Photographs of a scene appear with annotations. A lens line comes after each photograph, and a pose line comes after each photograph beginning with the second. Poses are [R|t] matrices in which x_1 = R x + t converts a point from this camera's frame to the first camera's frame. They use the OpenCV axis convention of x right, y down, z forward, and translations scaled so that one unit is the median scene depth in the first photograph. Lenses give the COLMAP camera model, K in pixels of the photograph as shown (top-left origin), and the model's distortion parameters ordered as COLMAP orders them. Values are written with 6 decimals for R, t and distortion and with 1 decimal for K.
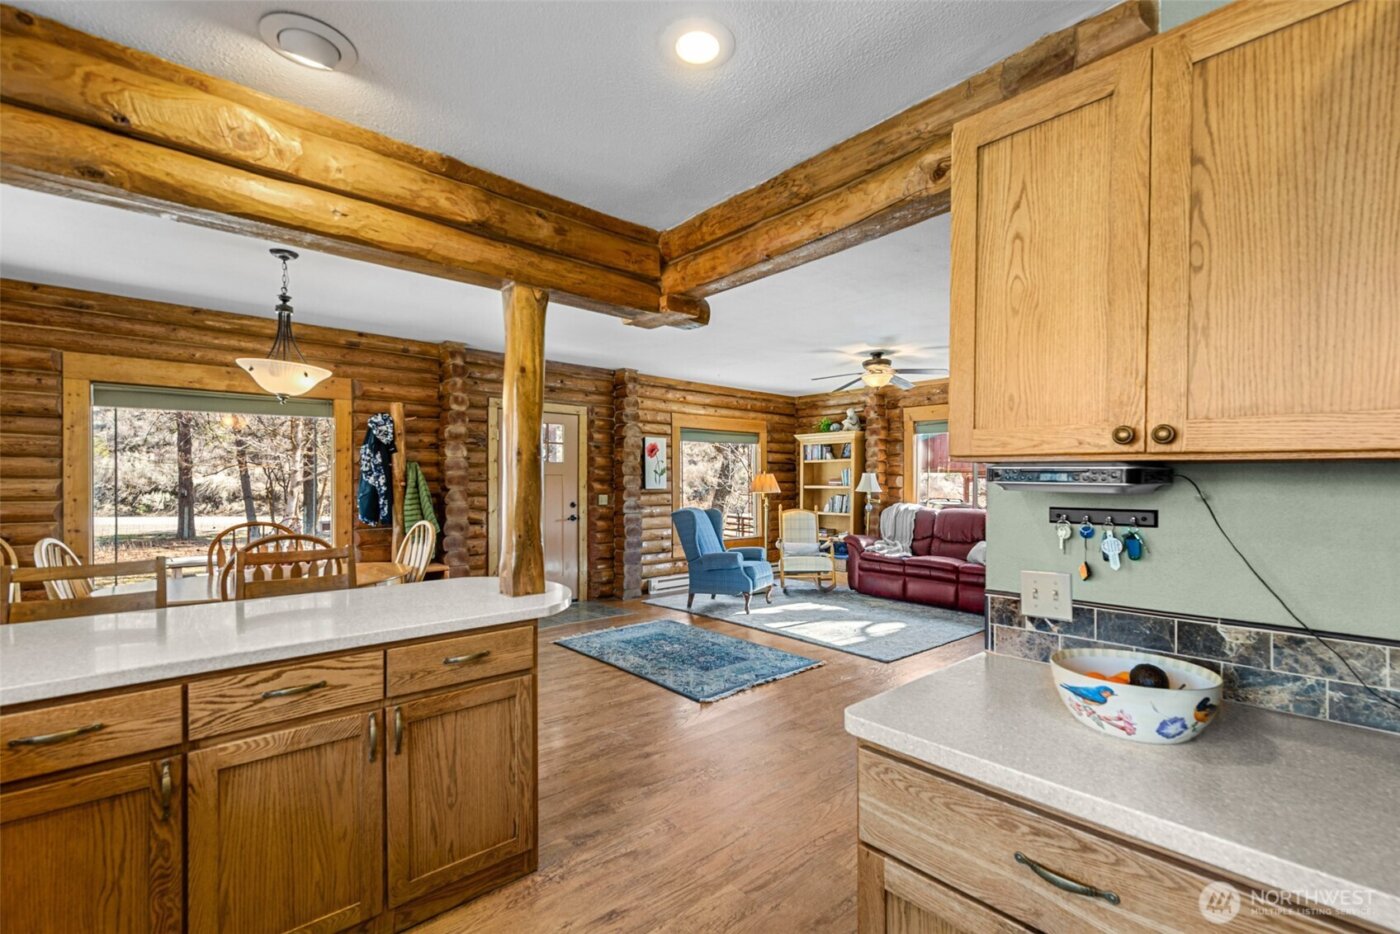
lens RADIAL K [[615.9, 0, 702.5], [0, 615.9, 479.8], [0, 0, 1]] dist [0.002958, -0.001050]
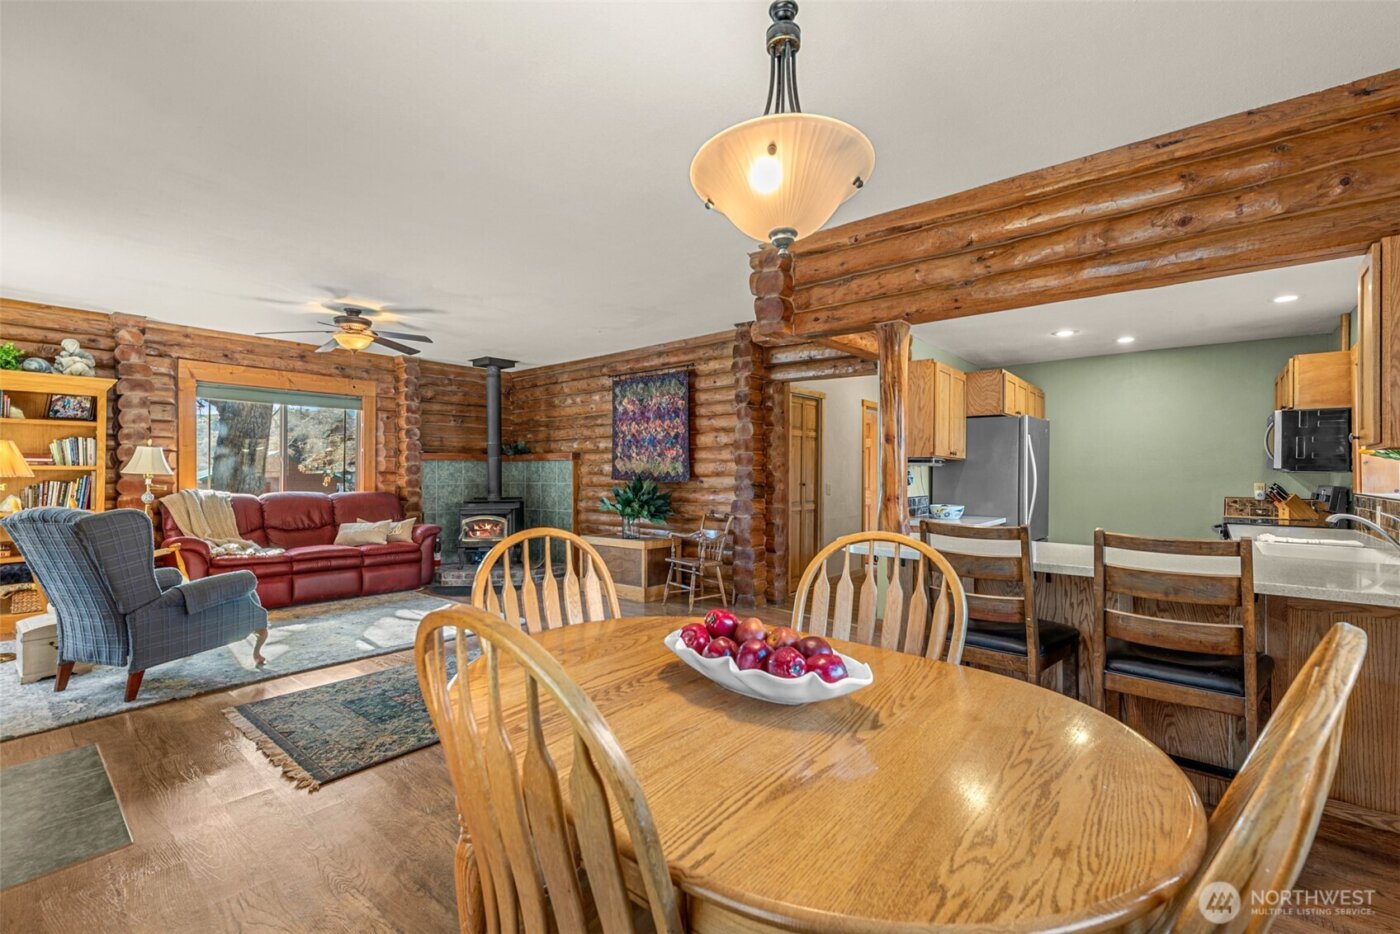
lens RADIAL K [[615.9, 0, 714.6], [0, 615.9, 470.5], [0, 0, 1]] dist [0.002958, -0.001050]
pose [[-0.157073, 0.000028, 0.987587, -0.573622], [-0.005749, 0.999983, -0.000942, 0.014302], [-0.987570, -0.005825, -0.157071, 0.577923]]
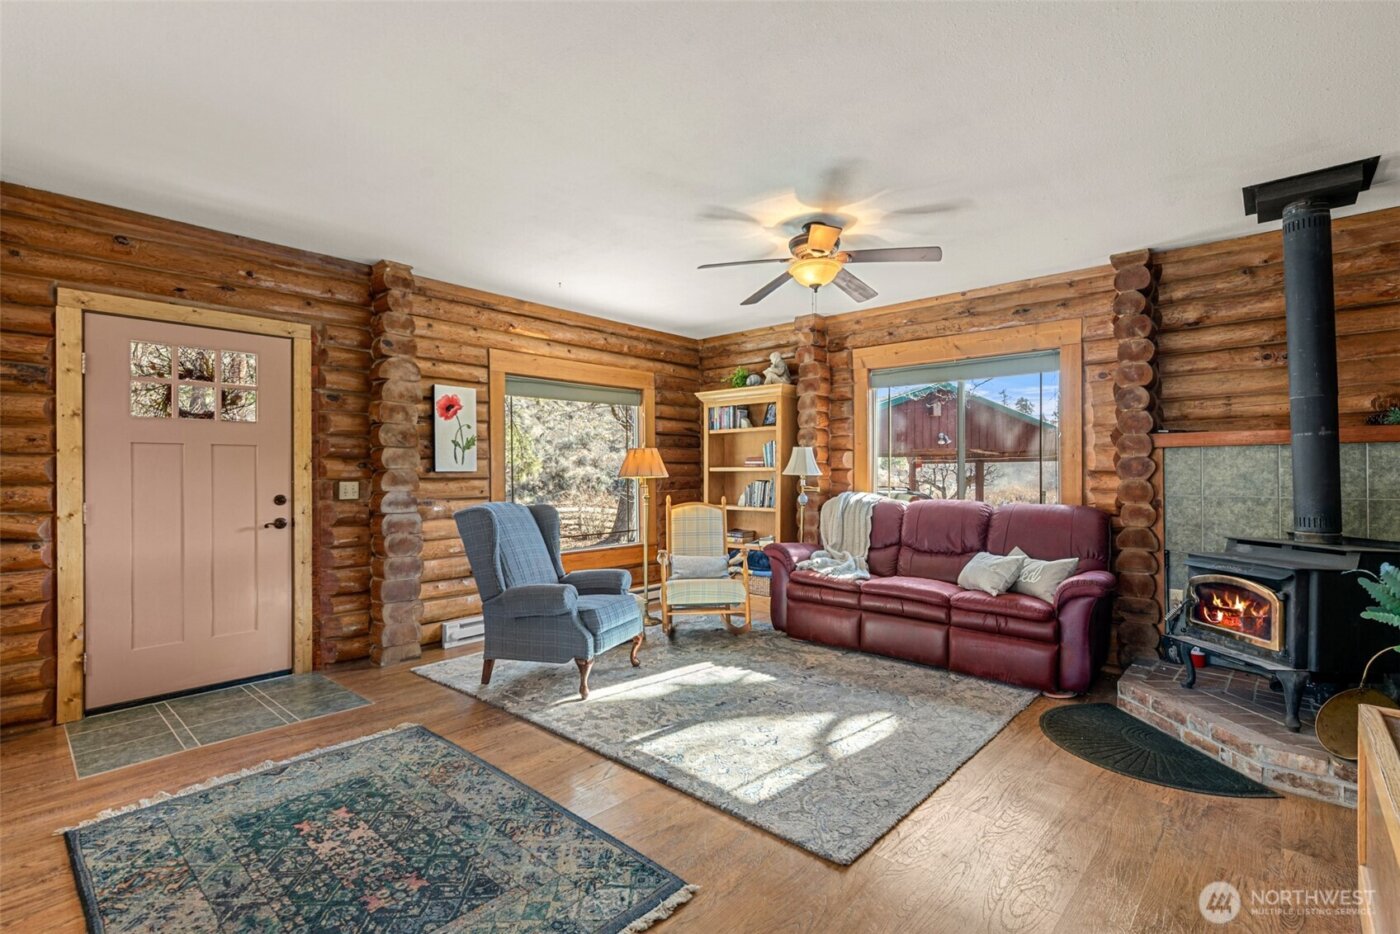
lens RADIAL K [[637.6, 0, 703.3], [0, 637.6, 471.1], [0, 0, 1]] dist [0.003857, -0.002296]
pose [[0.994234, -0.005252, 0.107099, 0.107437], [0.005103, 0.999986, 0.001662, 0.015629], [-0.107107, -0.001106, 0.994247, 0.391420]]
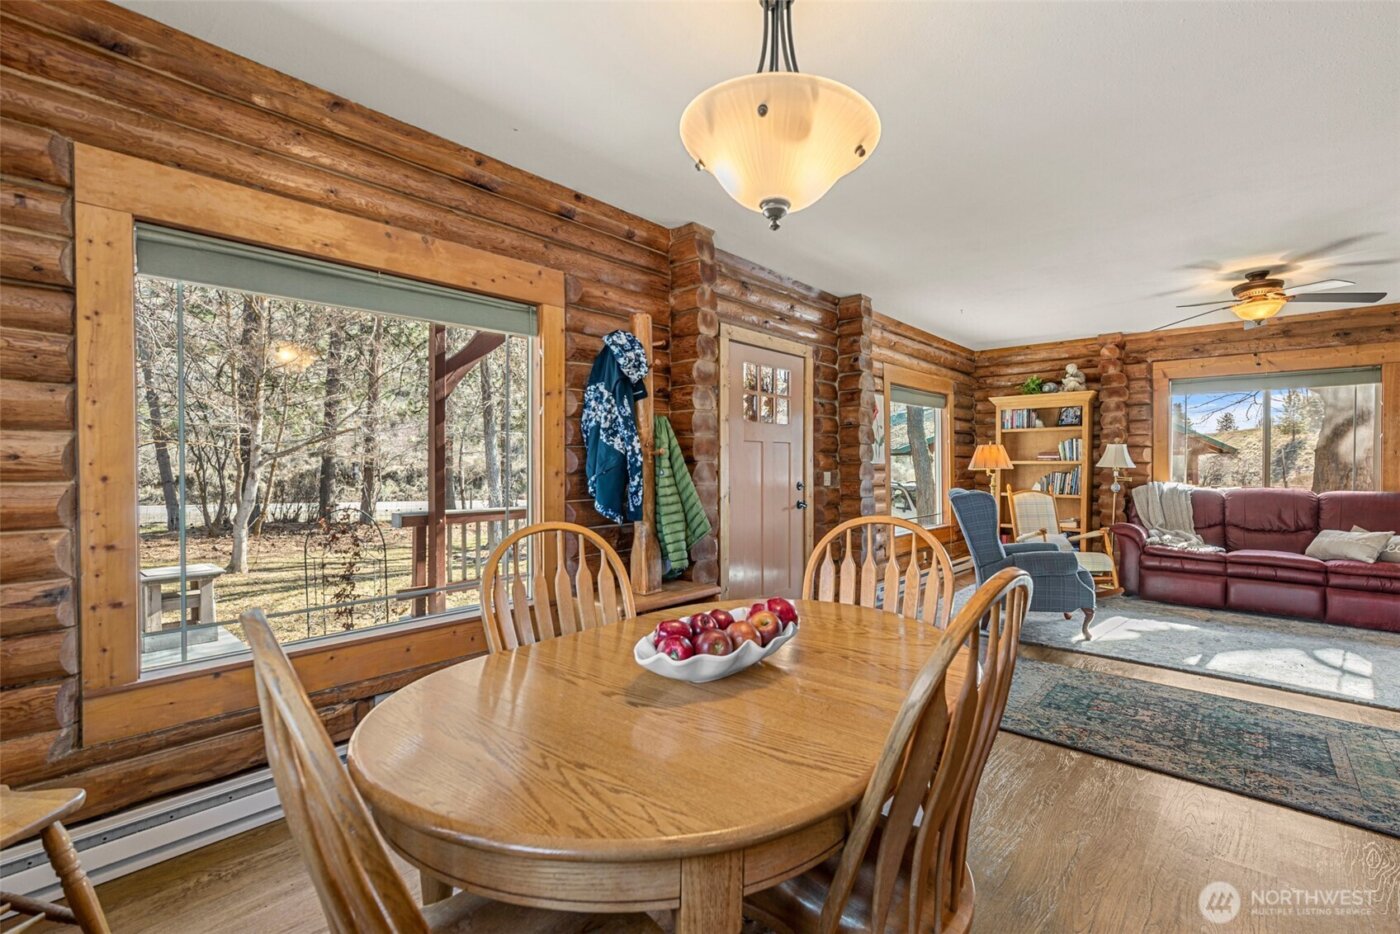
lens RADIAL K [[615.9, 0, 705.1], [0, 615.9, 469.1], [0, 0, 1]] dist [0.002958, -0.001050]
pose [[0.993800, -0.003576, 0.111122, -0.398021], [0.002362, 0.999936, 0.011057, 0.013488], [-0.111154, -0.010726, 0.993745, 0.318151]]
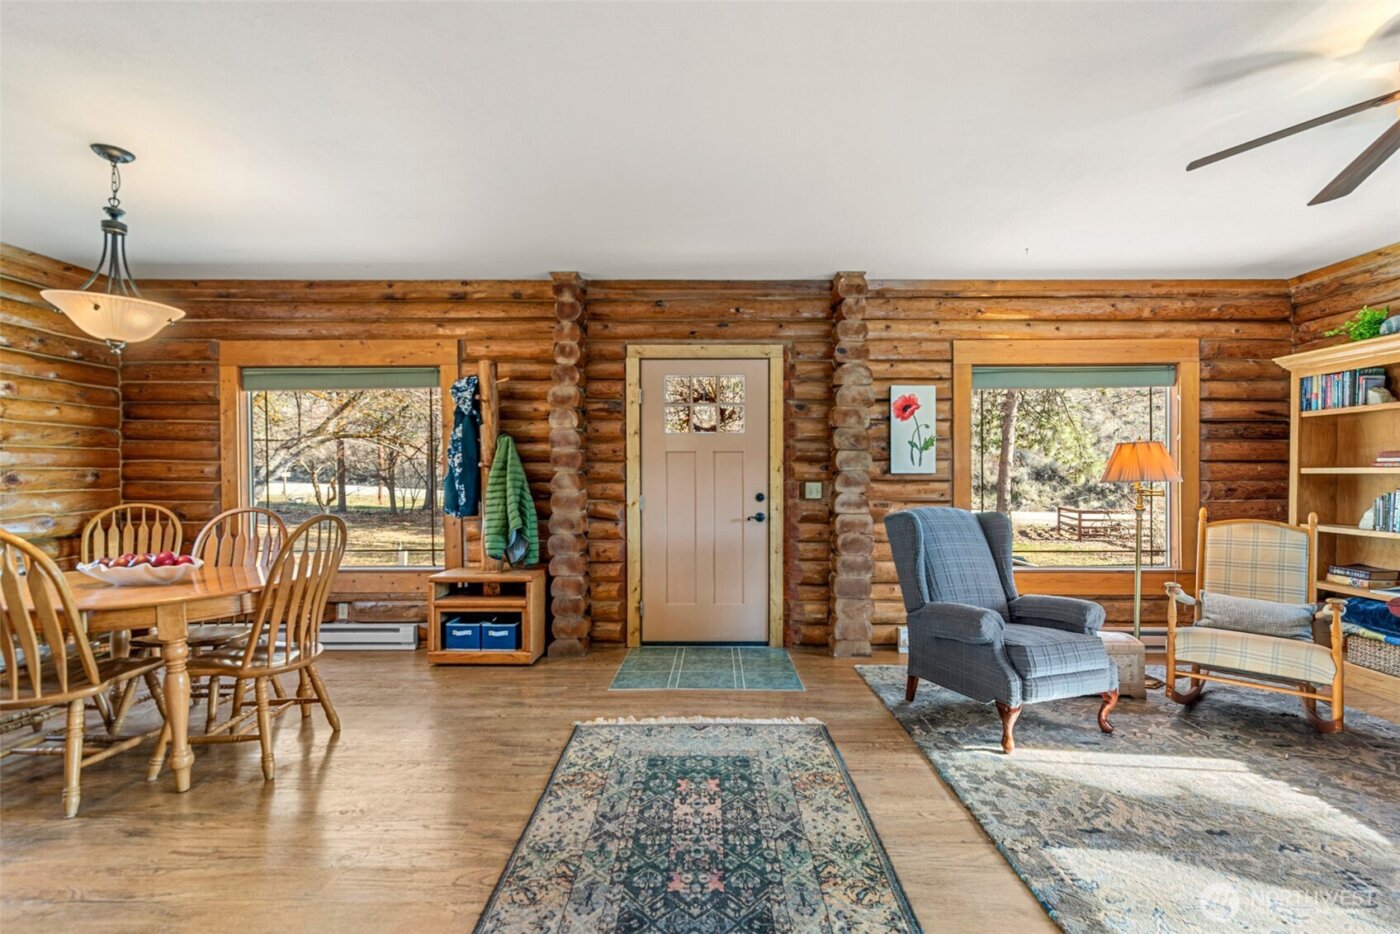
lens RADIAL K [[615.9, 0, 708.7], [0, 615.9, 484.2], [0, 0, 1]] dist [0.002958, -0.001050]
pose [[0.741013, 0.008627, -0.671436, 0.190653], [0.004527, 0.999831, 0.017843, 0.014728], [0.671476, -0.016262, 0.740848, 0.481999]]
